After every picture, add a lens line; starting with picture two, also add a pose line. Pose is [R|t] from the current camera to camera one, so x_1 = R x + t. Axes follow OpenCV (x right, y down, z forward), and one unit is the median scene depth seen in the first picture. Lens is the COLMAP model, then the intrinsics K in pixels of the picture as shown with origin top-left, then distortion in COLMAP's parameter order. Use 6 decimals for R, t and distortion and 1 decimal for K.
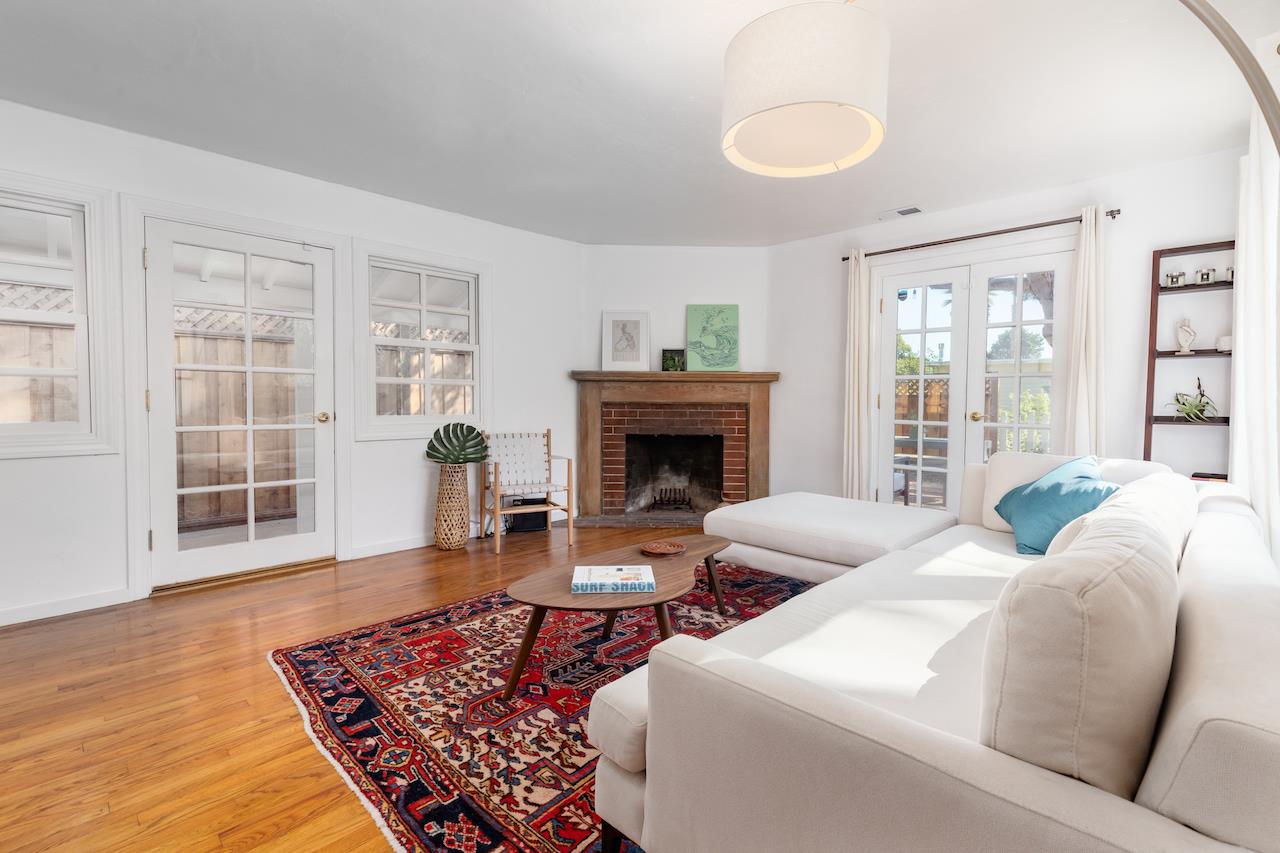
lens RADIAL K [[584.5, 0, 646.1], [0, 584.5, 420.4], [0, 0, 1]] dist [0.004379, 0.000235]
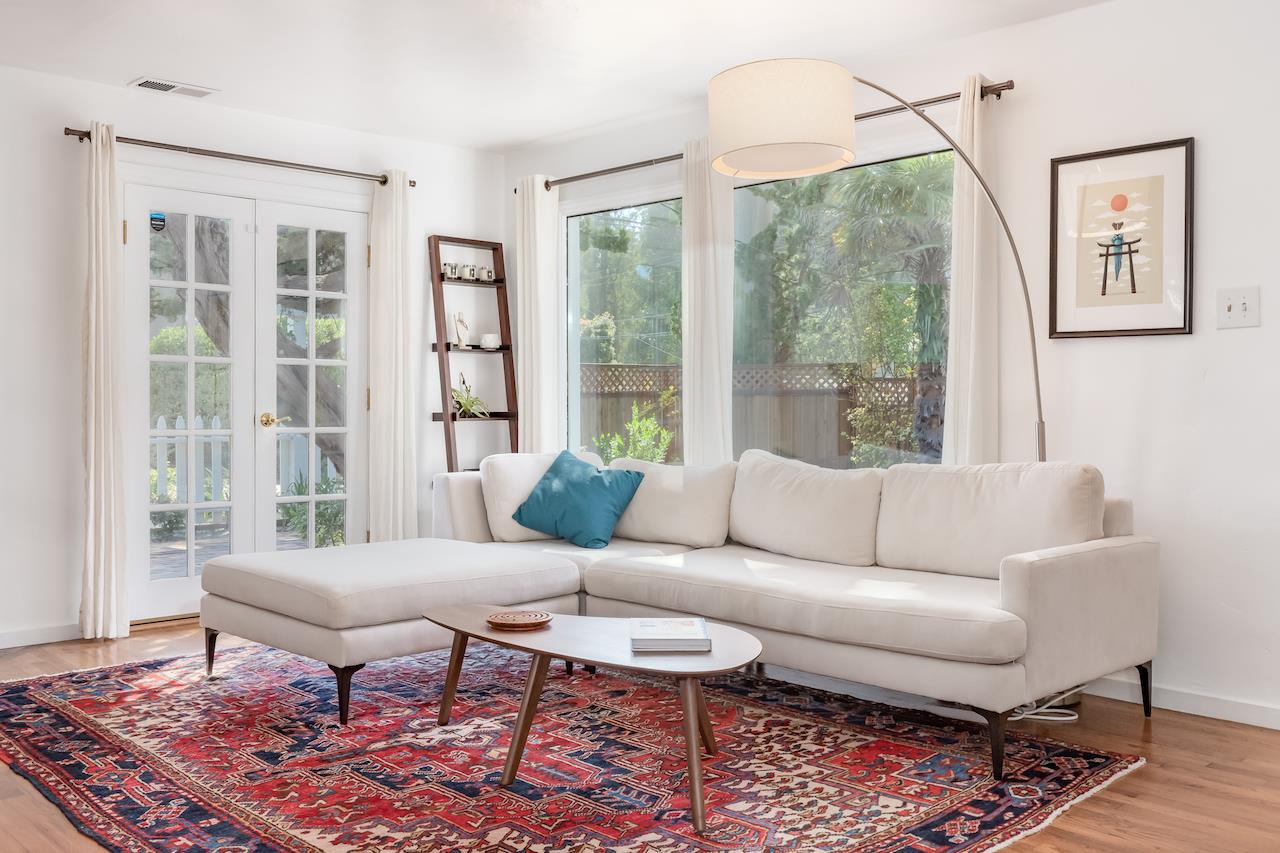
lens RADIAL K [[1188.0, 0, 640.0], [0, 1188.0, 426.5], [0, 0, 1]] dist [0.004532, 0.002680]
pose [[0.031248, -0.027062, 0.999145, -0.652619], [0.036407, 0.999001, 0.025920, -0.014907], [-0.998848, 0.035565, 0.032202, 0.404105]]
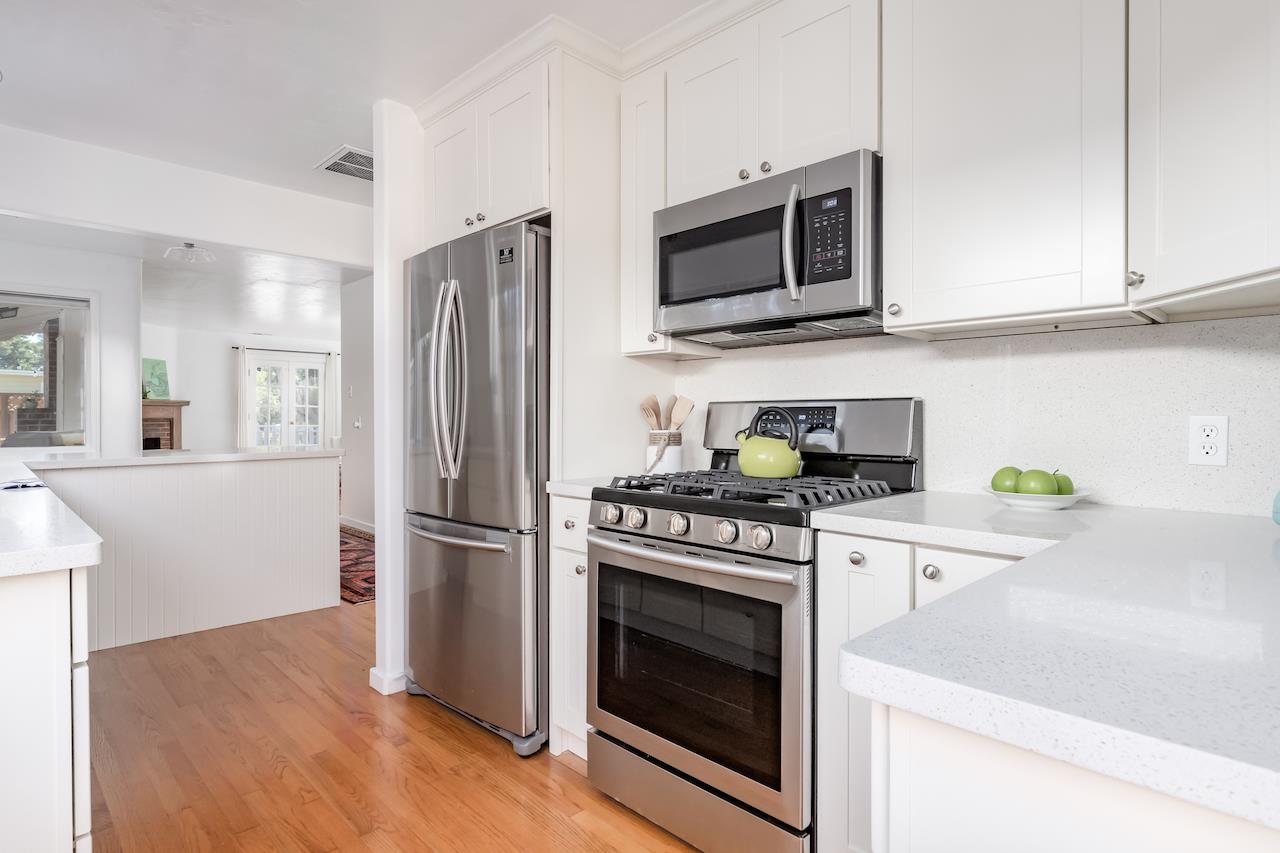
lens RADIAL K [[680.2, 0, 644.9], [0, 680.2, 418.0], [0, 0, 1]] dist [-0.002825, -0.001084]
pose [[0.018024, -0.011042, 0.999777, -1.811720], [0.035733, 0.999307, 0.010393, -0.000409], [-0.999199, 0.035538, 0.018406, -0.436494]]
